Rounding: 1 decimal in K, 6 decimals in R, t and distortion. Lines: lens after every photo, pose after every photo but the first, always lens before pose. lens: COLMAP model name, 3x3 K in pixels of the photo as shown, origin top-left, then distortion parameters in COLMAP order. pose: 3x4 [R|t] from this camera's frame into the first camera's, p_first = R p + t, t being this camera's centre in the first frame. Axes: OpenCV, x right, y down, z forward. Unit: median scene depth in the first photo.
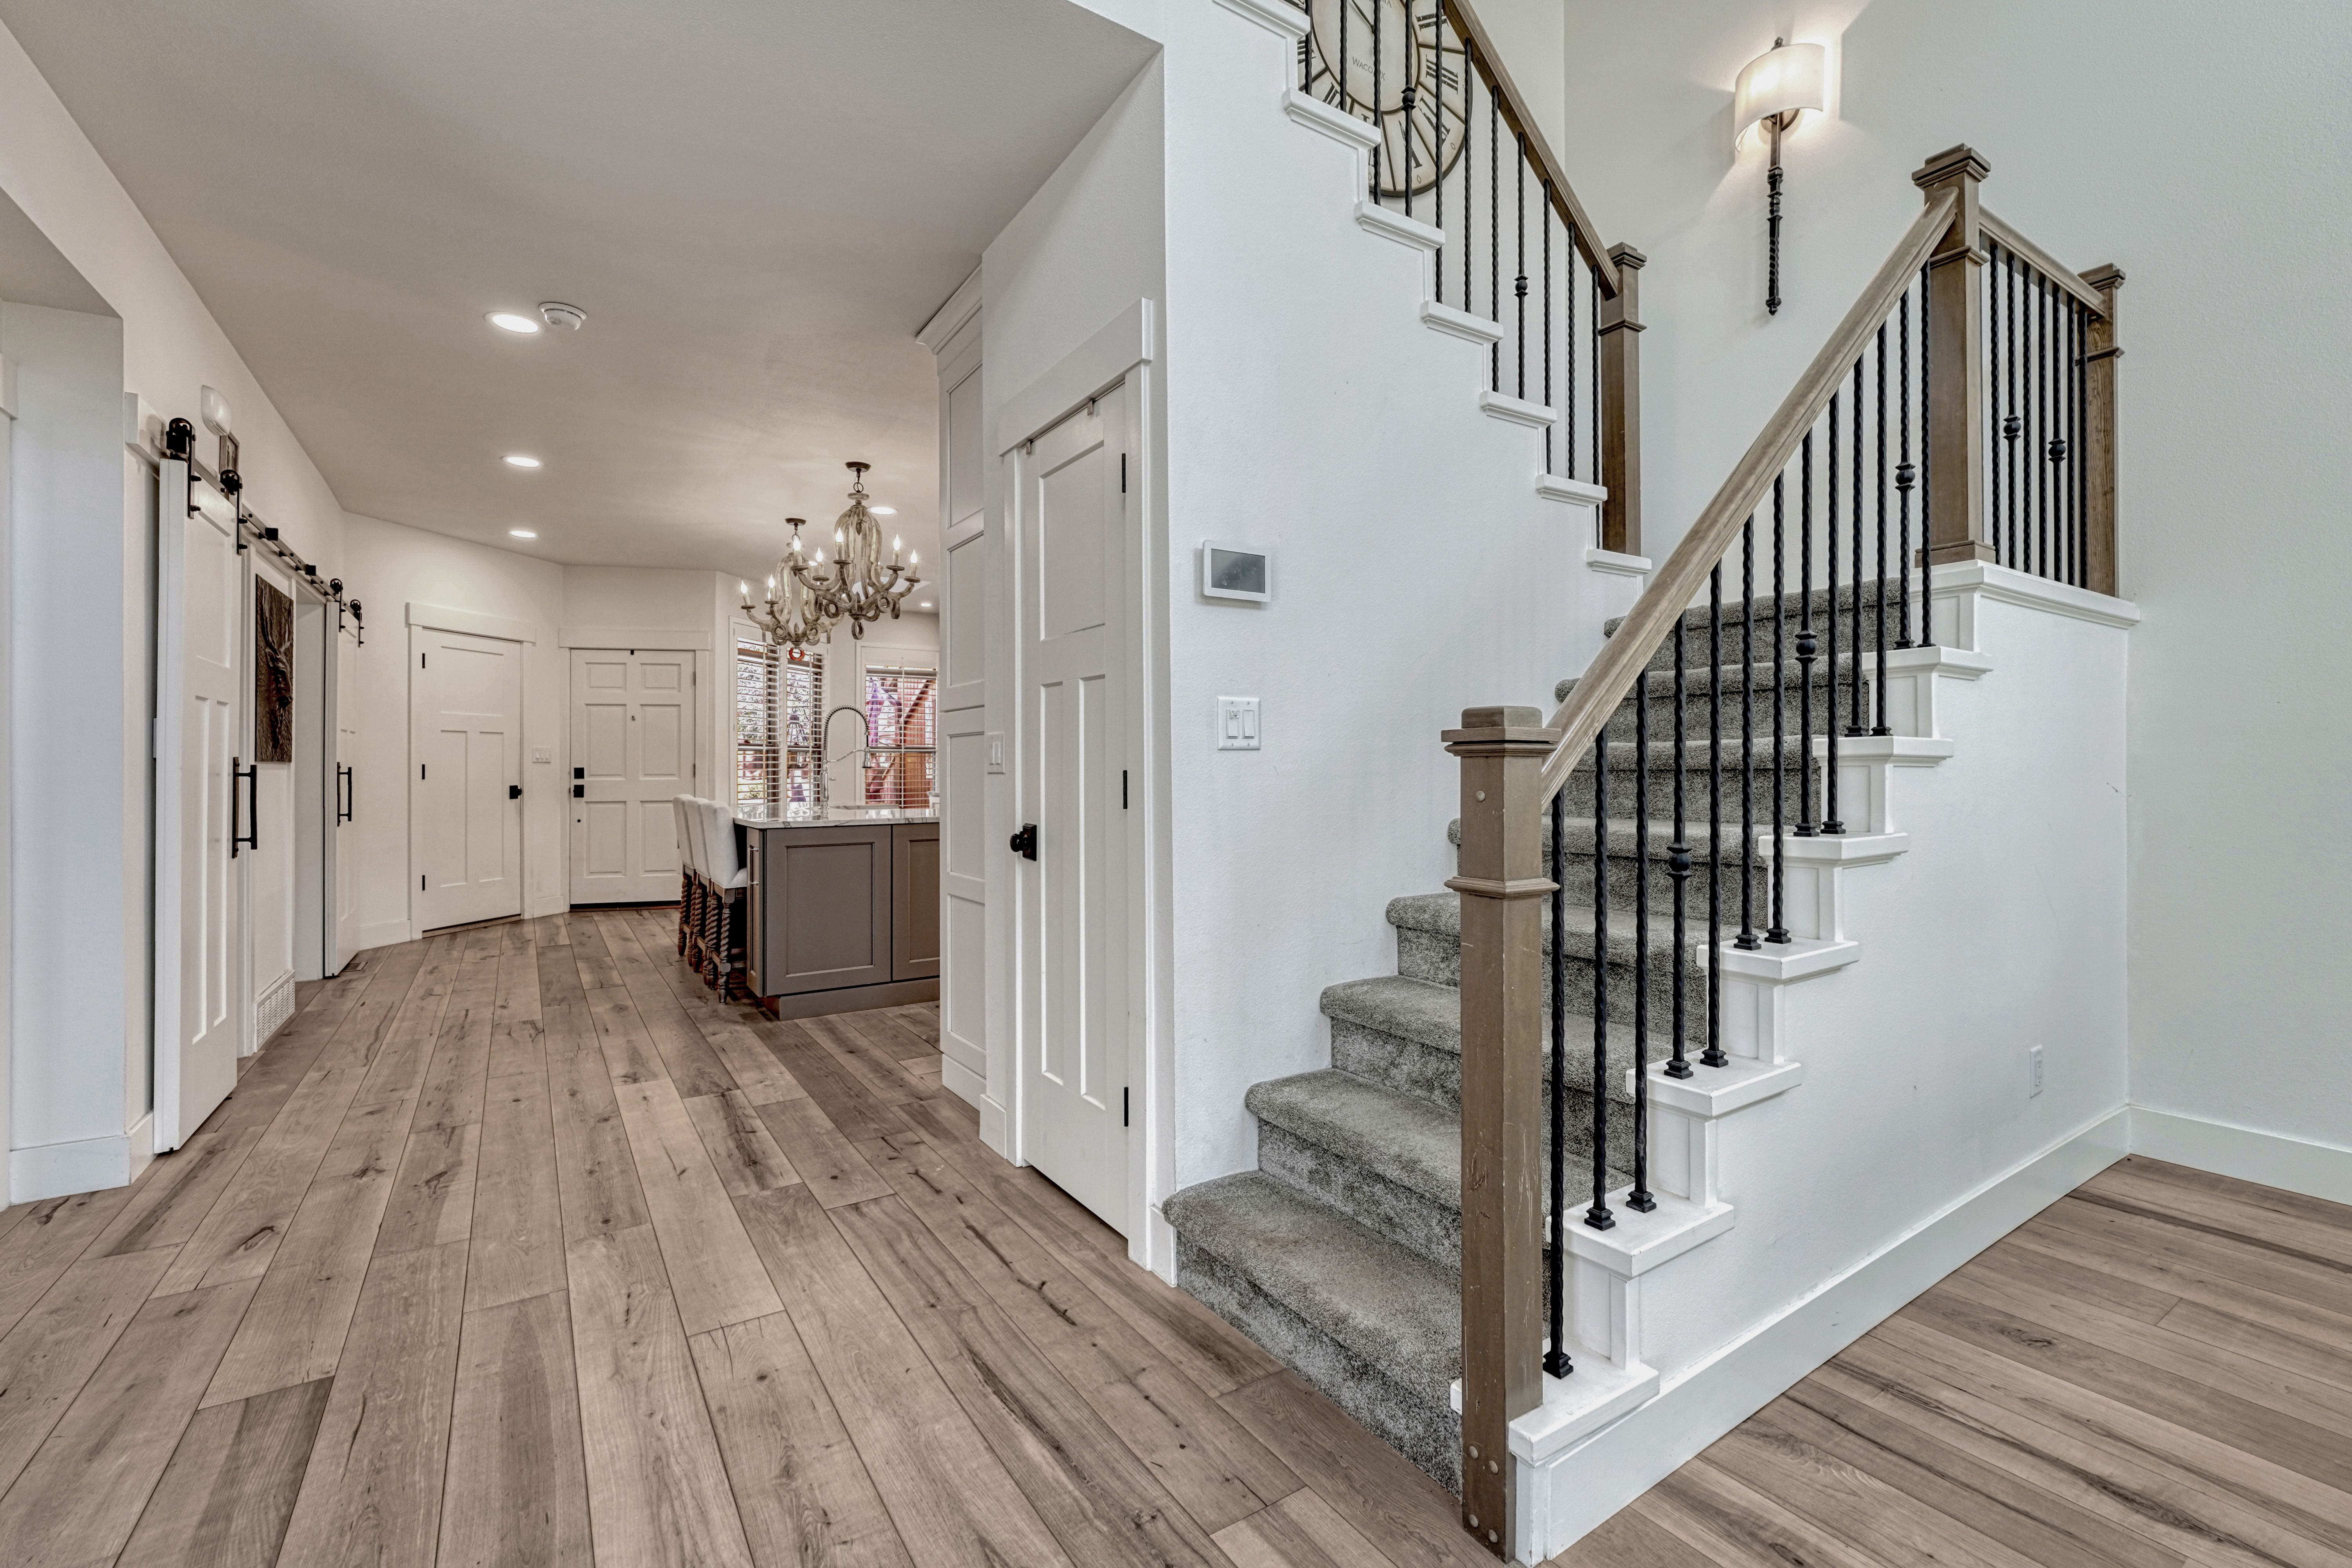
lens RADIAL K [[1005.5, 0, 1178.2], [0, 1005.5, 768.8], [0, 0, 1]] dist [-0.001700, -0.000654]
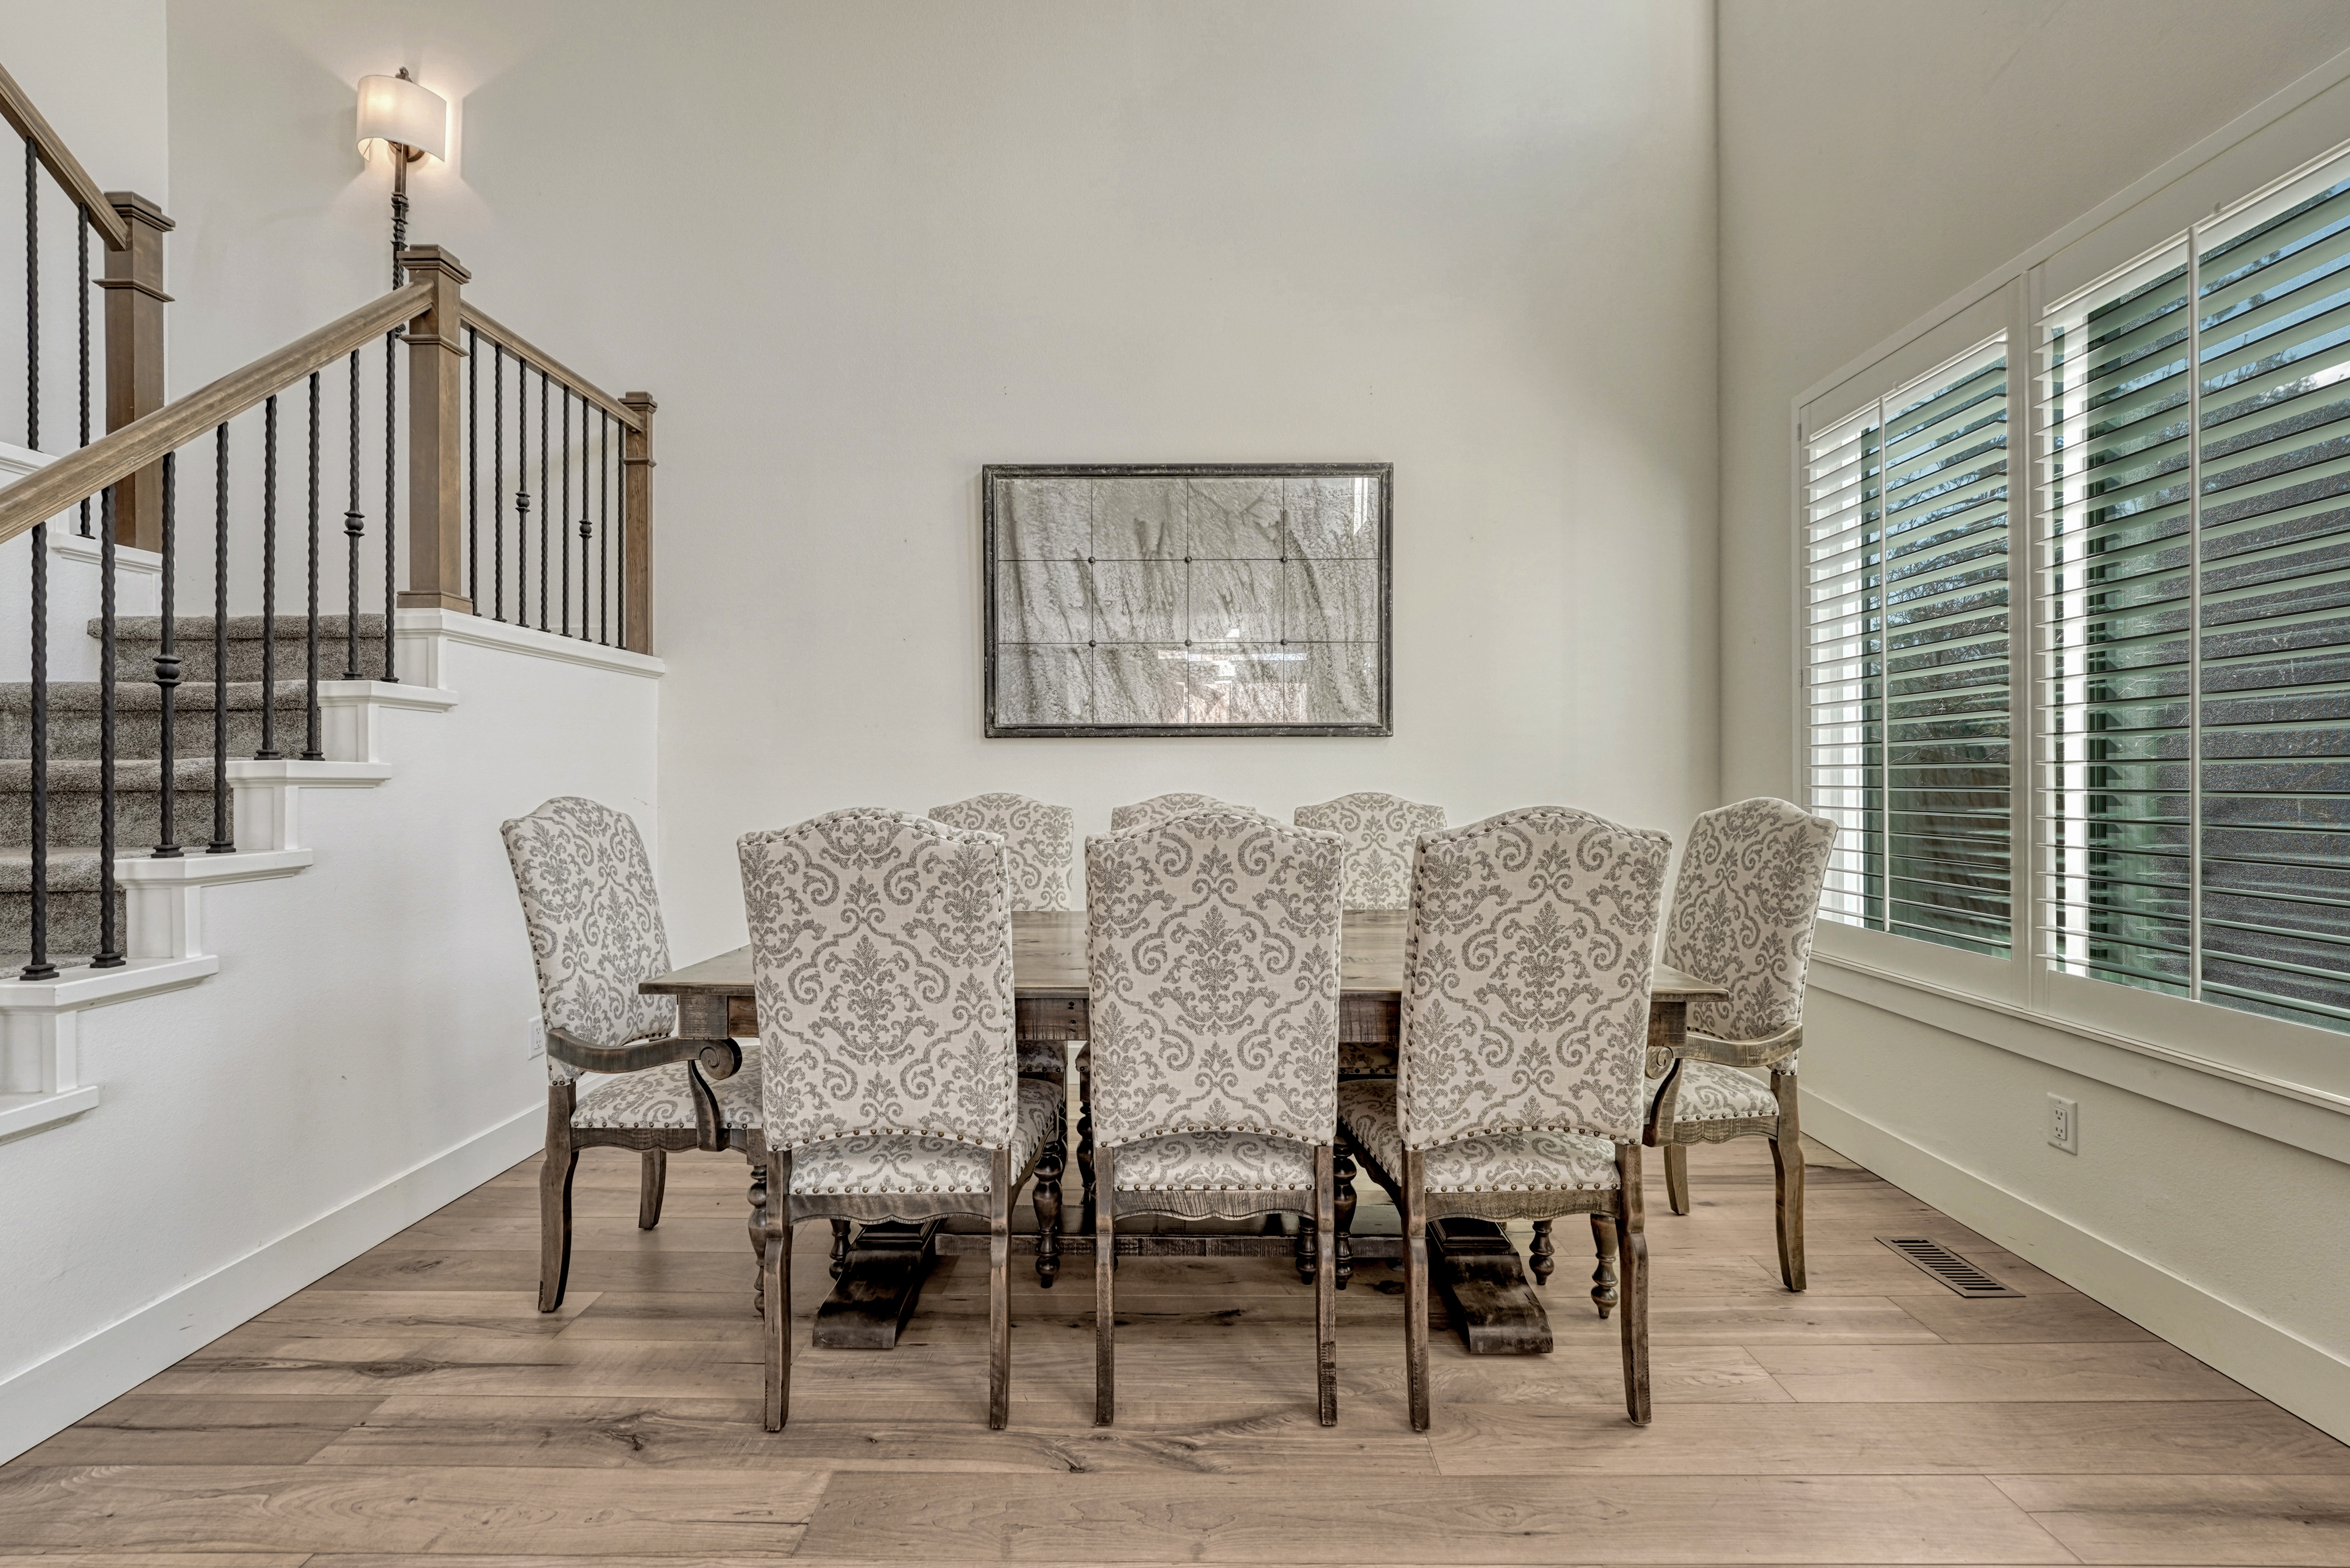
lens RADIAL K [[1004.7, 0, 1177.6], [0, 1004.7, 785.7], [0, 0, 1]] dist [-0.001700, -0.000654]
pose [[0.555547, -0.004471, 0.831473, 0.243288], [0.000938, 0.999988, 0.004750, -0.006515], [-0.831485, -0.001859, 0.555544, -0.283313]]
